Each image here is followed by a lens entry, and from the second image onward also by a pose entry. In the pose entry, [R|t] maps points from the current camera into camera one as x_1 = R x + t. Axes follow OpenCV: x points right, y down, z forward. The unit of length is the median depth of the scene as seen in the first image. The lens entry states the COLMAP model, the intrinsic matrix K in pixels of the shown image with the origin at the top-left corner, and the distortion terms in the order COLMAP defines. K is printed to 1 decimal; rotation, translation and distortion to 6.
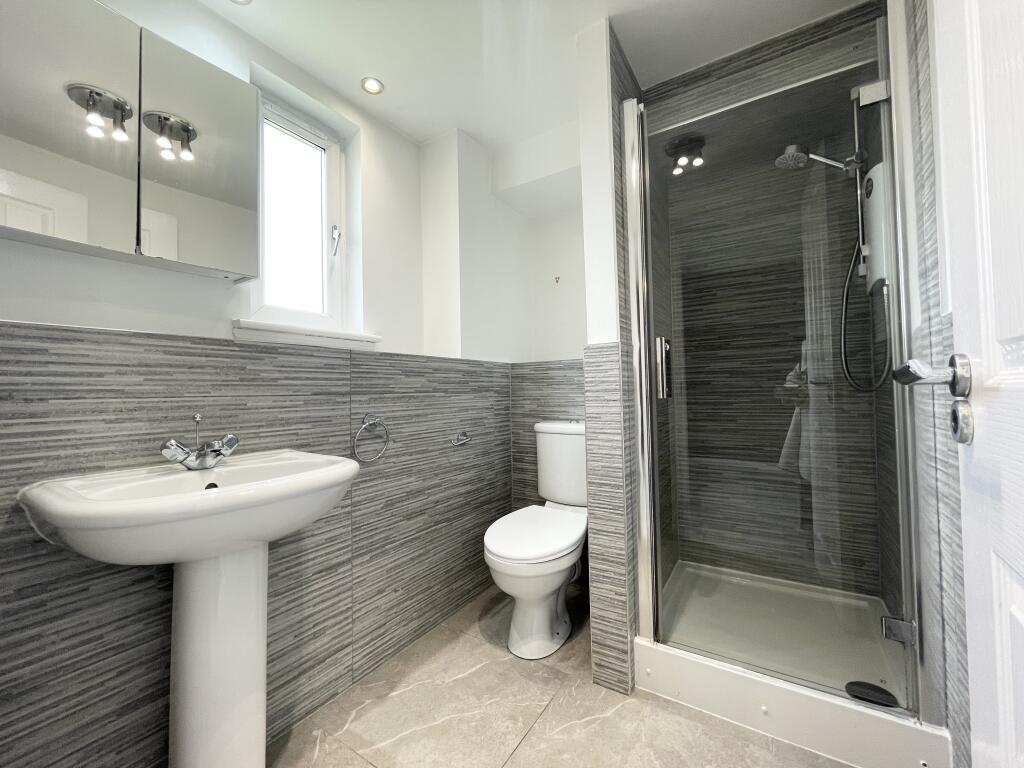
lens RADIAL K [[416.4, 0, 512.0], [0, 416.4, 384.0], [0, 0, 1]] dist [0.000156, 0.000020]
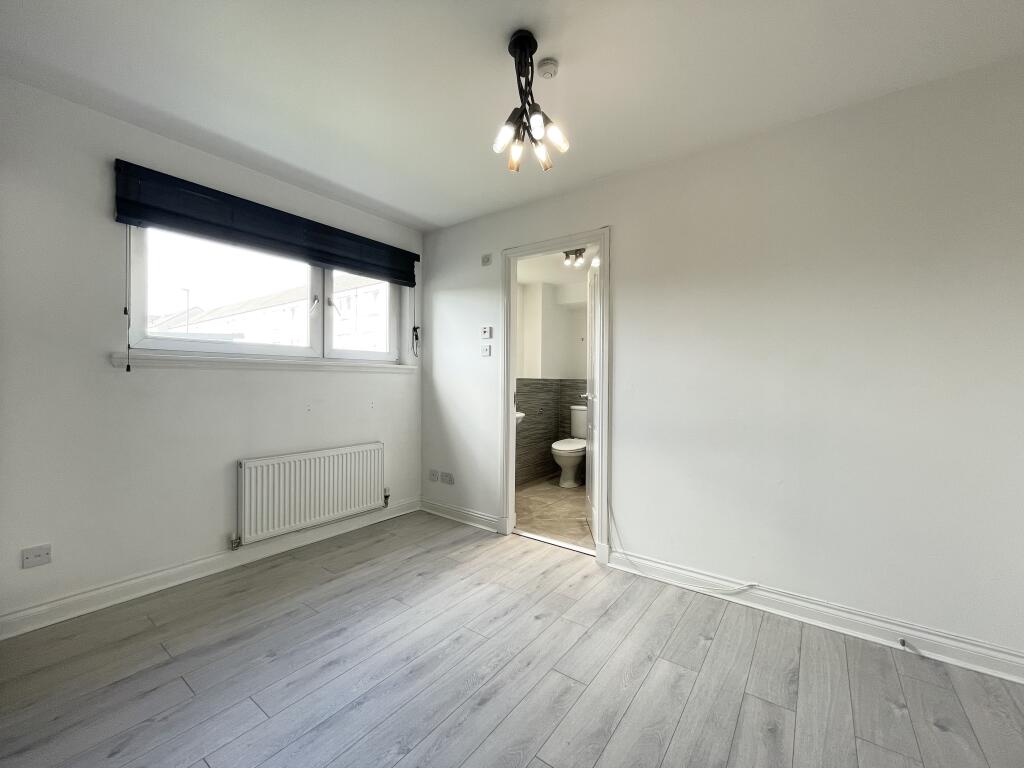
lens RADIAL K [[416.4, 0, 512.0], [0, 416.4, 384.0], [0, 0, 1]] dist [0.000156, 0.000020]
pose [[0.997104, 0.030322, -0.069747, -0.119369], [-0.028130, 0.999085, 0.032201, -0.101307], [0.070660, -0.030146, 0.997045, -1.427842]]
